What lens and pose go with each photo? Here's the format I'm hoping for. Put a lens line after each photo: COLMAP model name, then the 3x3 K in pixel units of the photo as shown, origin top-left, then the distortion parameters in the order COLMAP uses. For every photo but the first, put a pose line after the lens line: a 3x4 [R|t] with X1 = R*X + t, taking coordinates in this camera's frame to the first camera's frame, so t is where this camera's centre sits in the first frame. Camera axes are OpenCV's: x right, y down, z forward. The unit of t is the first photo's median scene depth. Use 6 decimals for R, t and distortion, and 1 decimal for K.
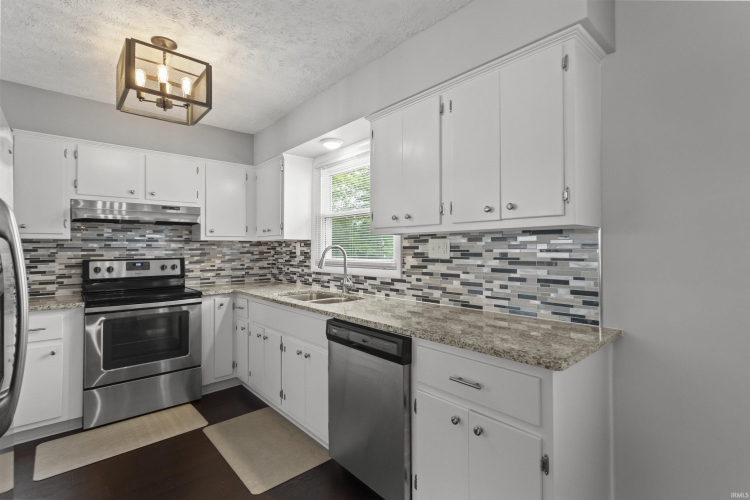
lens RADIAL K [[350.7, 0, 375.4], [0, 350.7, 247.6], [0, 0, 1]] dist [0.000707, 0.000781]
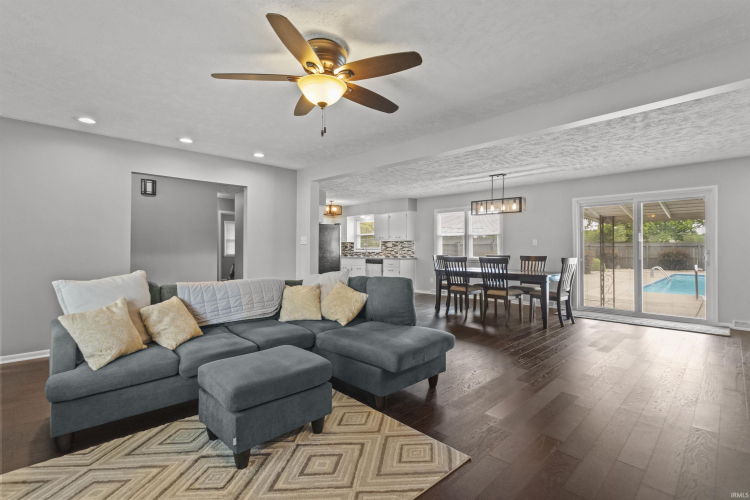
lens RADIAL K [[350.7, 0, 374.9], [0, 350.7, 246.4], [0, 0, 1]] dist [0.000707, 0.000781]
pose [[0.999218, -0.002756, 0.039441, -0.148255], [0.002674, 0.999994, 0.002121, 0.012118], [-0.039447, -0.002014, 0.999220, -2.785175]]
